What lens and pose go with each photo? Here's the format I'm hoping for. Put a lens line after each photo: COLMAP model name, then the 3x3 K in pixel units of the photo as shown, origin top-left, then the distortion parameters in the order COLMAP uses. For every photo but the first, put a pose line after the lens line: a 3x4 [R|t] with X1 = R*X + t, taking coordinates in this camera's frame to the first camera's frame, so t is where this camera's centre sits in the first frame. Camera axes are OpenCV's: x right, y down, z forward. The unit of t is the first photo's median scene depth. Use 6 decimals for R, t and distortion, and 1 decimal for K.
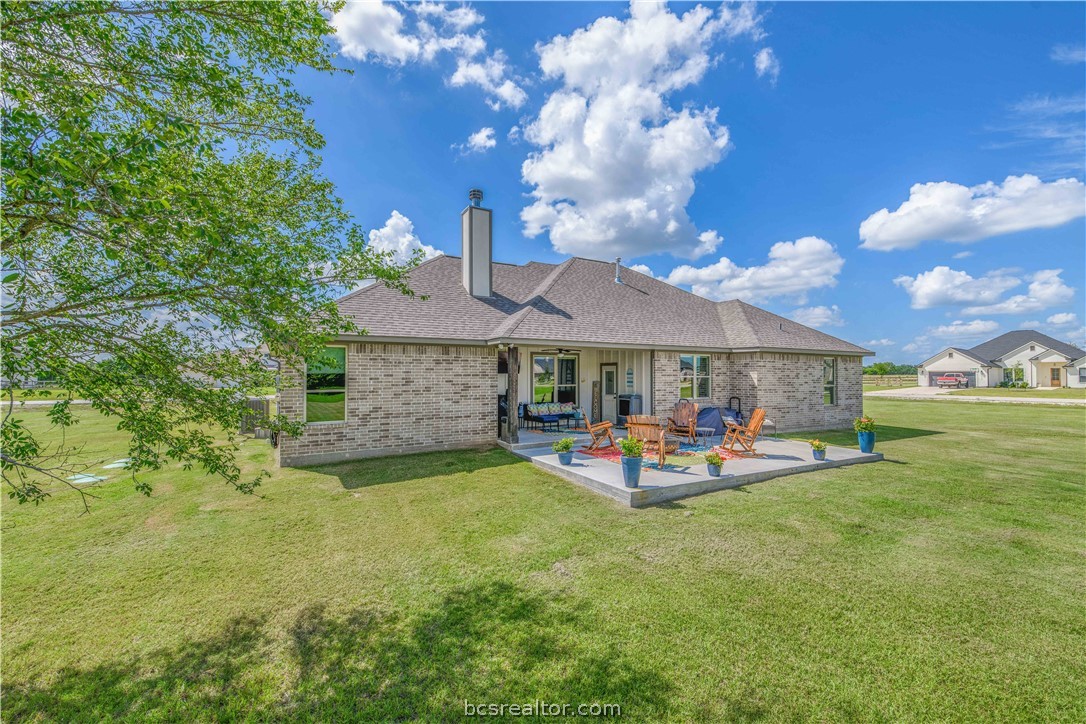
lens RADIAL K [[457.3, 0, 532.3], [0, 457.3, 367.6], [0, 0, 1]] dist [0.033447, -0.011896]
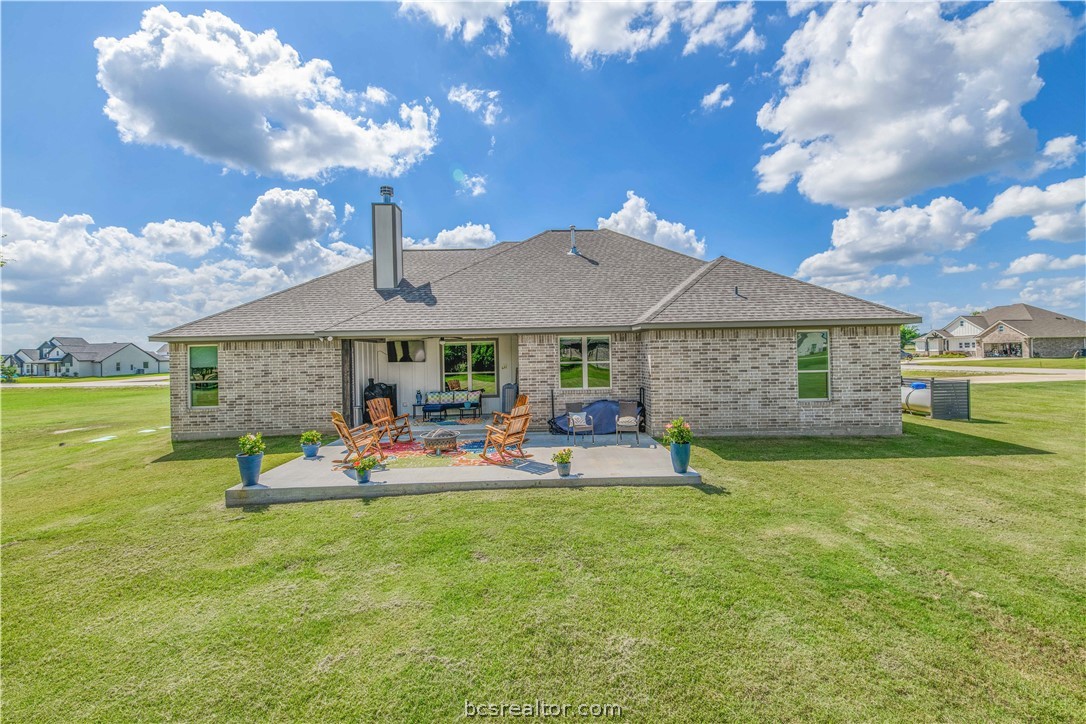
lens RADIAL K [[457.3, 0, 532.8], [0, 457.3, 359.2], [0, 0, 1]] dist [0.033447, -0.011896]
pose [[0.881277, -0.016677, -0.472305, 0.690572], [0.031350, 0.999239, 0.023212, -0.008763], [0.471559, -0.035263, 0.881129, 0.233711]]
